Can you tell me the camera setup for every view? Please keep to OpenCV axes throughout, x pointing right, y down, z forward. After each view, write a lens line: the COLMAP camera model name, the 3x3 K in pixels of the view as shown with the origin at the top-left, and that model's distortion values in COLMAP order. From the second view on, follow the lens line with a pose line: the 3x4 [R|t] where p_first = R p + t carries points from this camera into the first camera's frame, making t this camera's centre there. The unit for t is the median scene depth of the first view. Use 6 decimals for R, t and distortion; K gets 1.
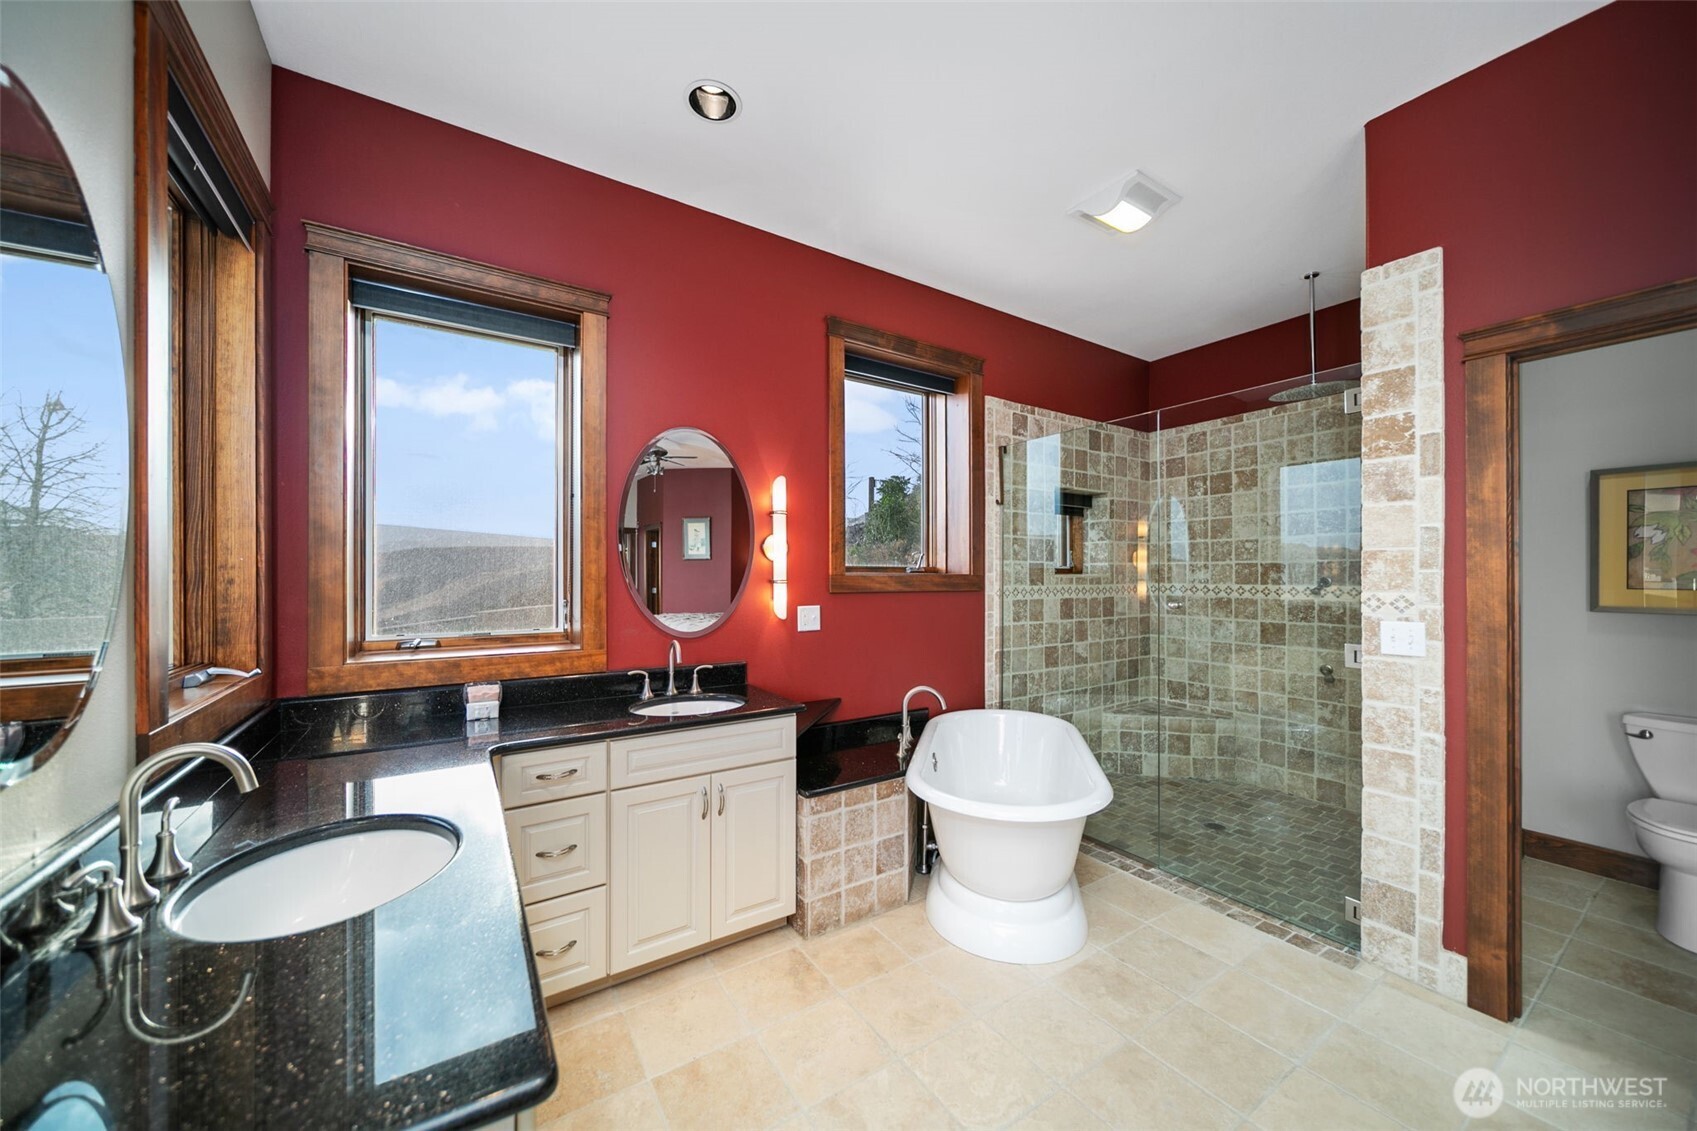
lens RADIAL K [[607.0, 0, 844.1], [0, 607.0, 574.6], [0, 0, 1]] dist [0.001687, 0.000067]
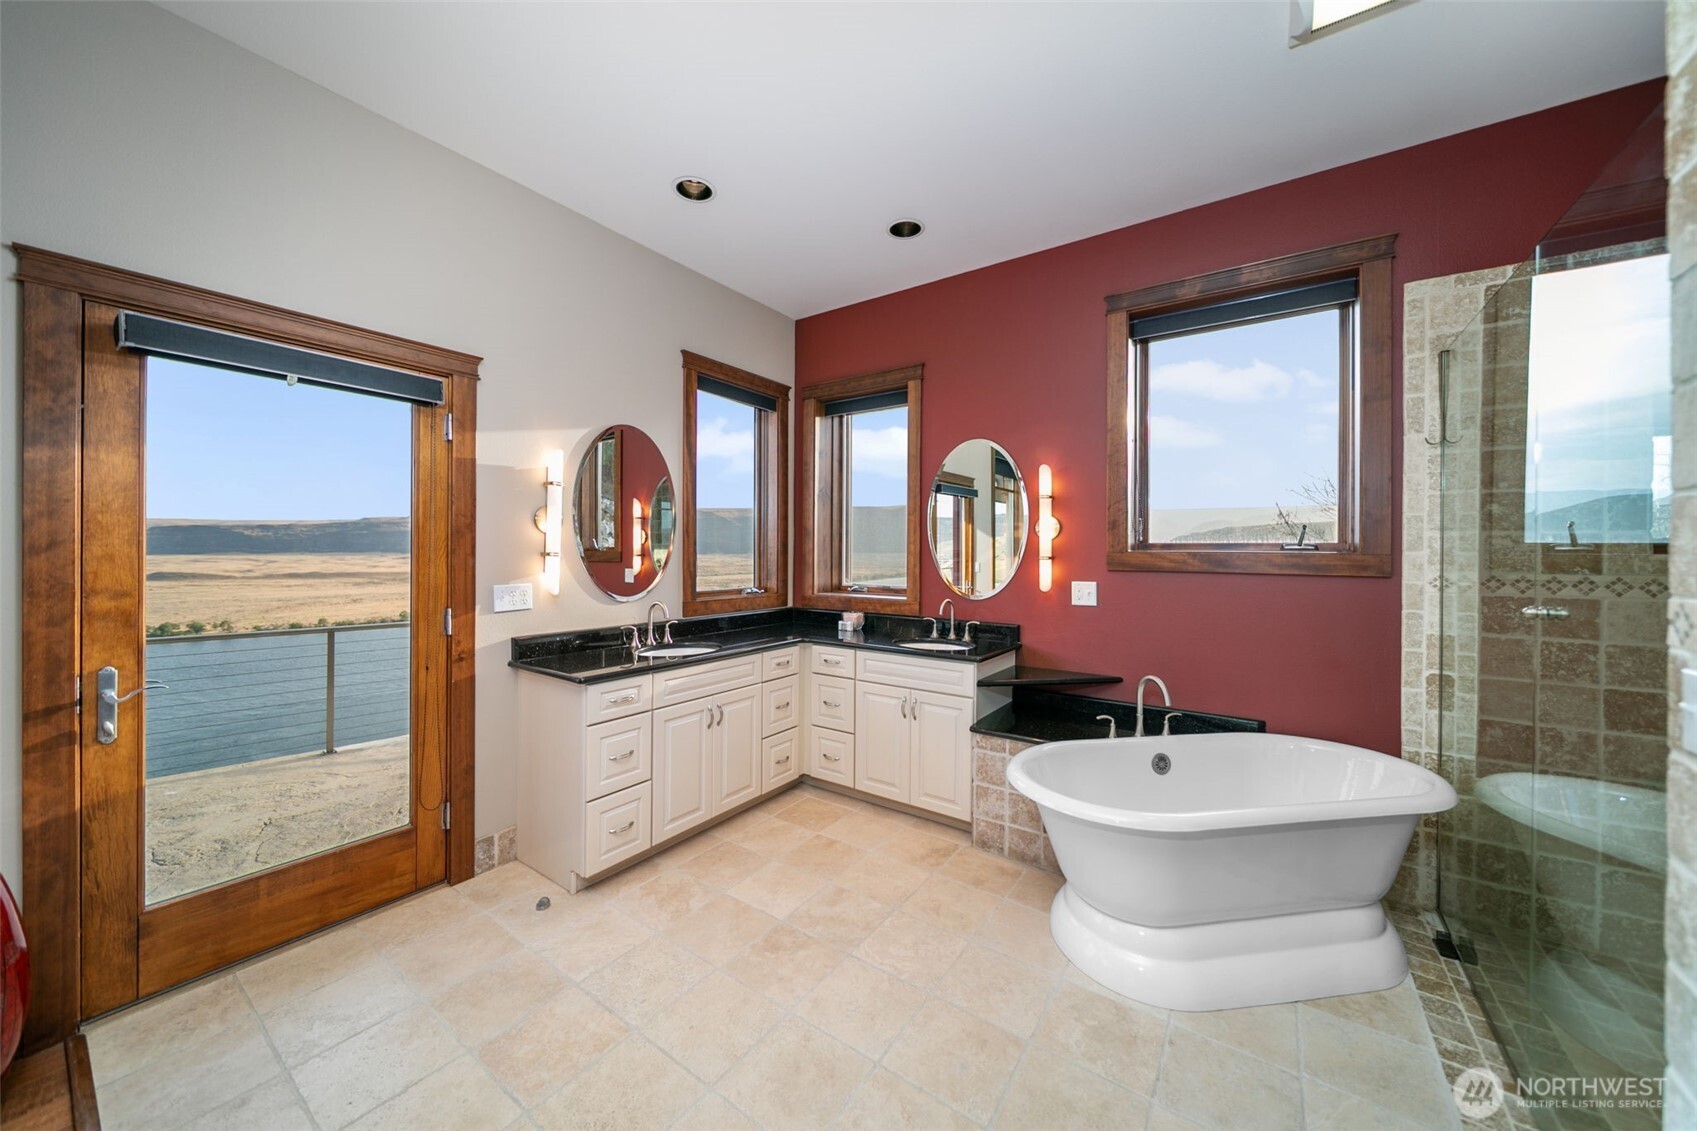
lens RADIAL K [[591.5, 0, 841.4], [0, 591.5, 556.8], [0, 0, 1]] dist [-0.000415, -0.000102]
pose [[0.366719, 0.005154, -0.930317, 0.769004], [-0.011092, 0.999938, 0.001167, 0.011834], [0.930265, 0.009891, 0.366754, 0.246687]]
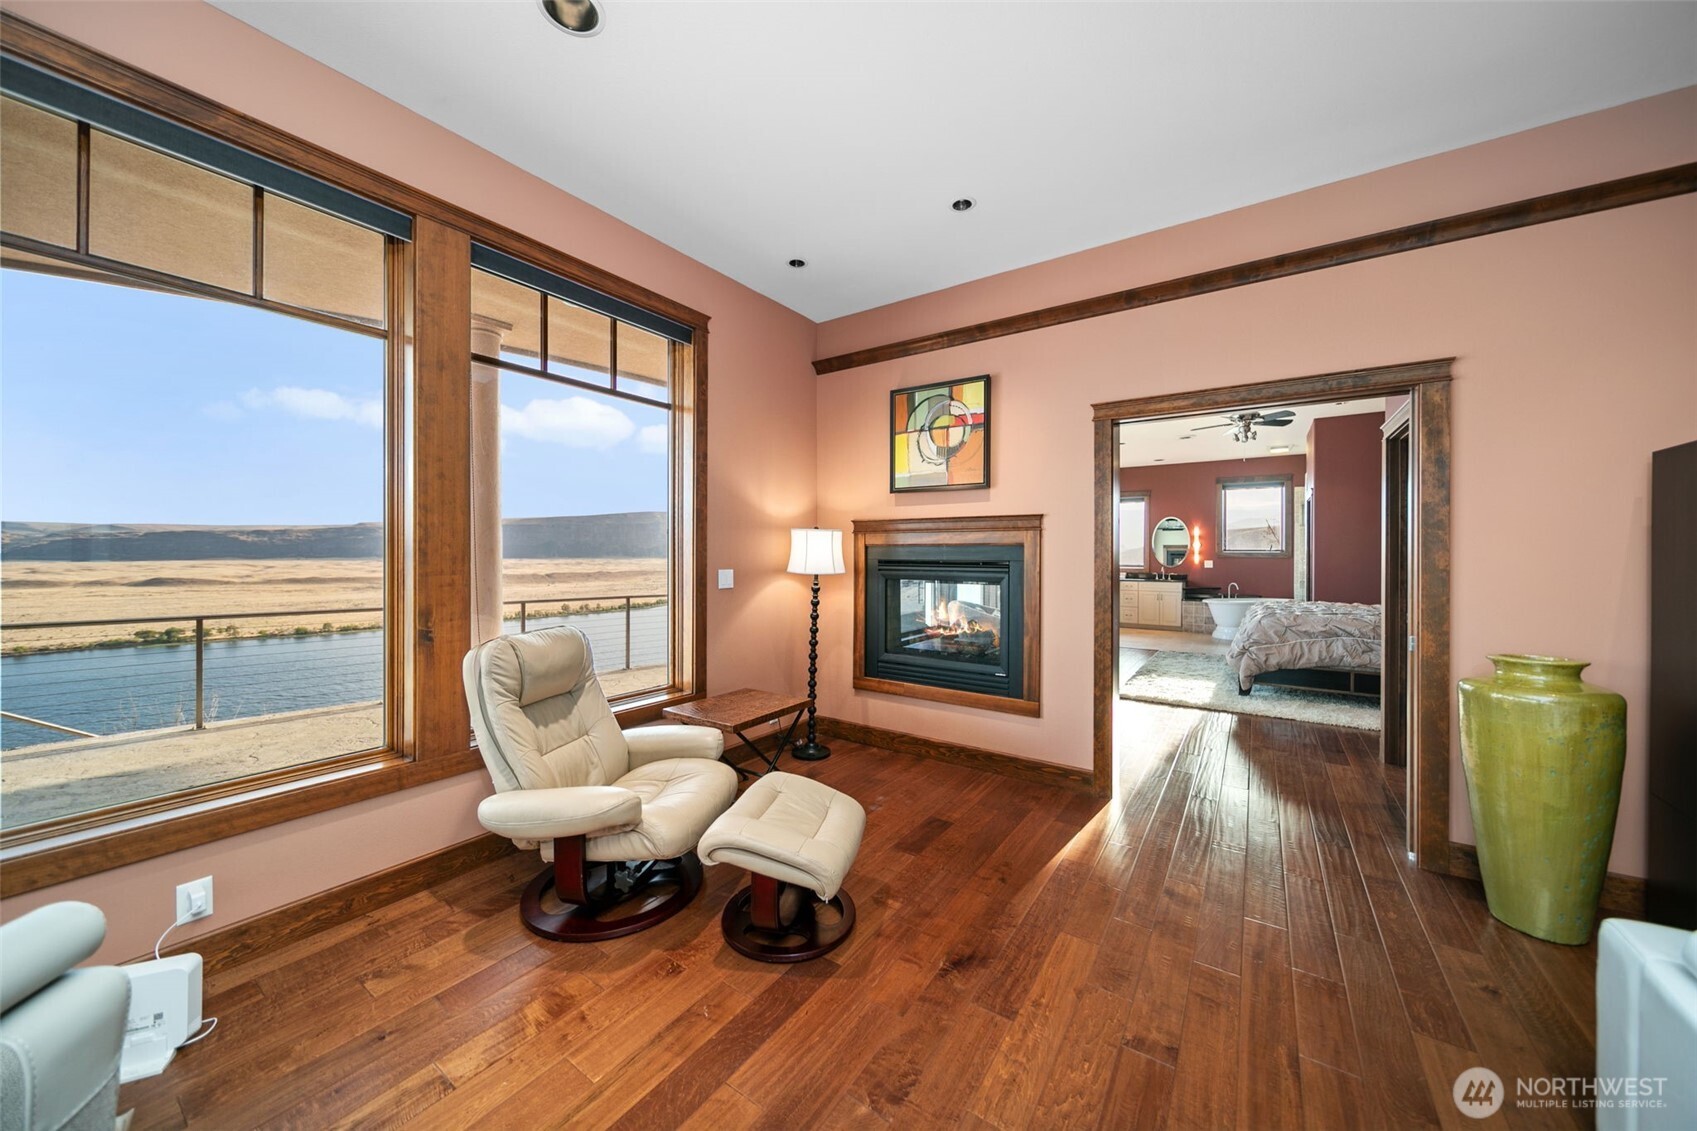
lens RADIAL K [[591.5, 0, 841.4], [0, 591.5, 556.8], [0, 0, 1]] dist [-0.000415, -0.000102]
pose [[0.377579, -0.002159, -0.925975, 2.480204], [-0.008864, 0.999943, -0.005946, 0.071177], [0.925935, 0.010453, 0.377538, -2.455551]]
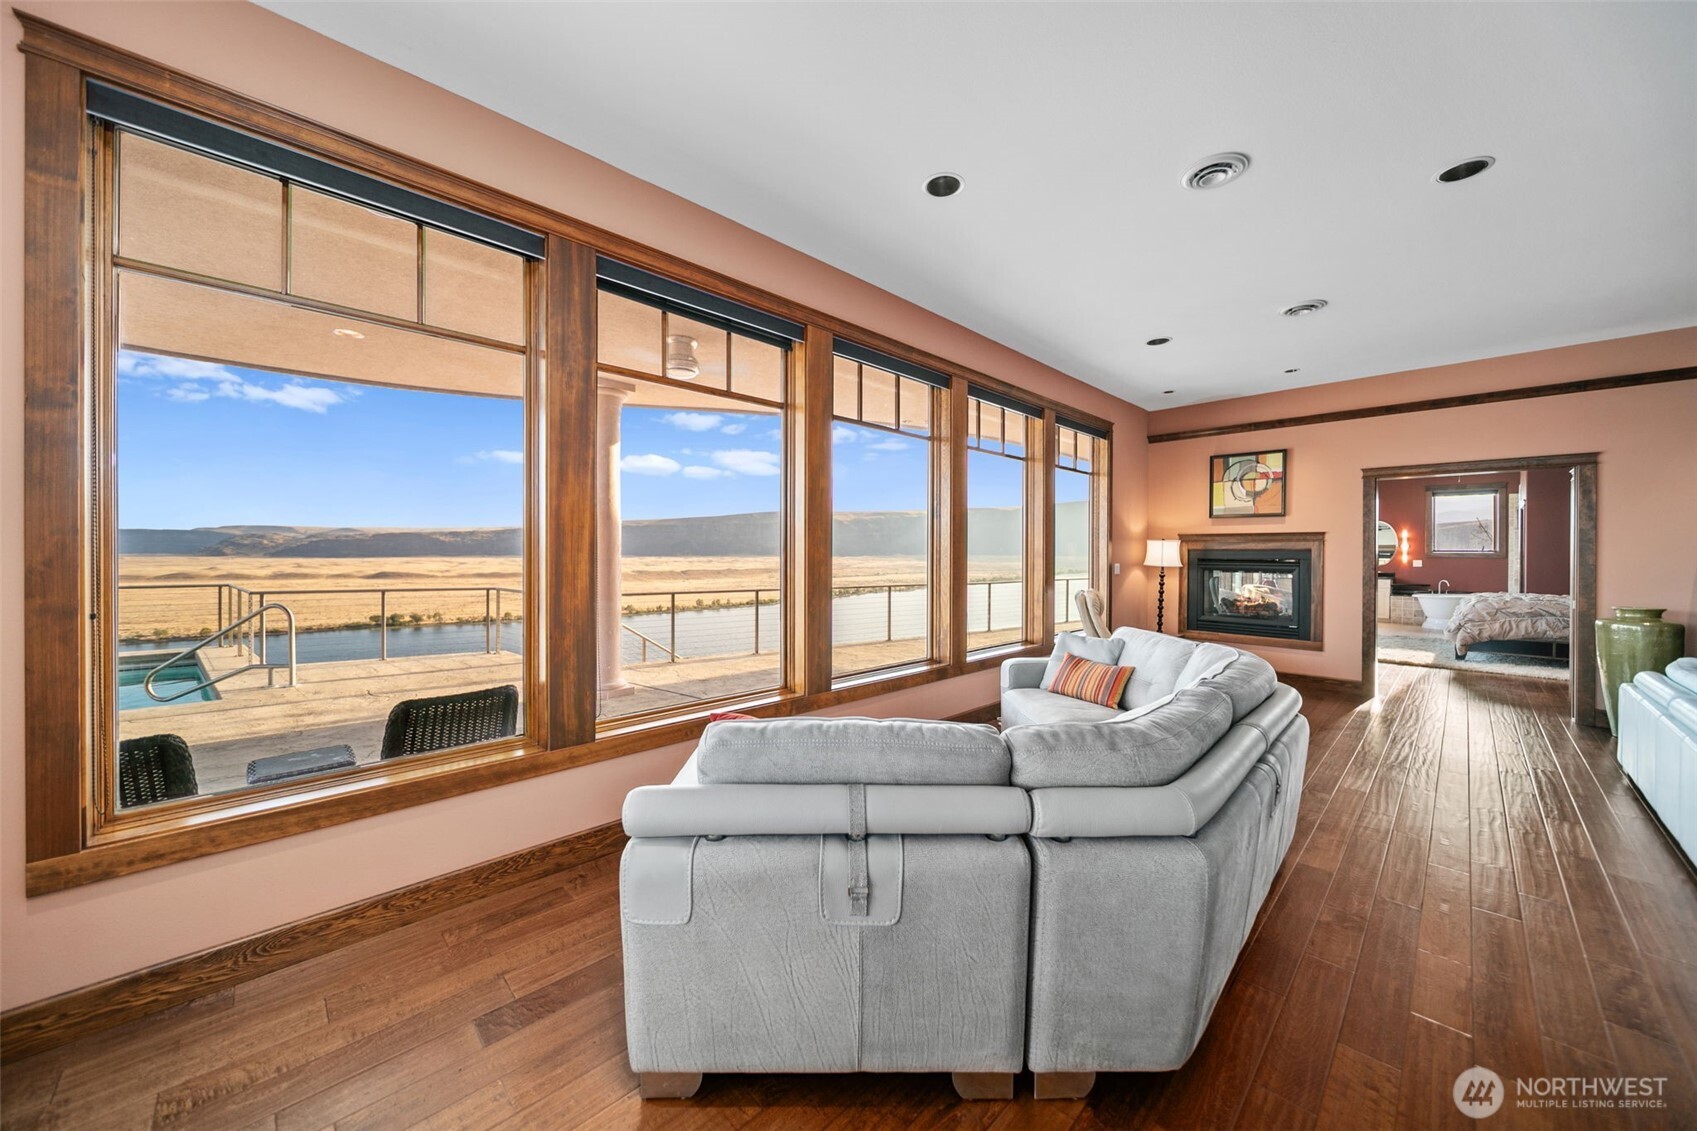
lens RADIAL K [[595.5, 0, 846.9], [0, 595.5, 556.6], [0, 0, 1]] dist [-0.000234, -0.000168]
pose [[0.195097, 0.000546, -0.980784, 3.217889], [-0.011846, 0.999928, -0.001800, 0.082087], [0.980712, 0.011970, 0.195089, -3.644769]]
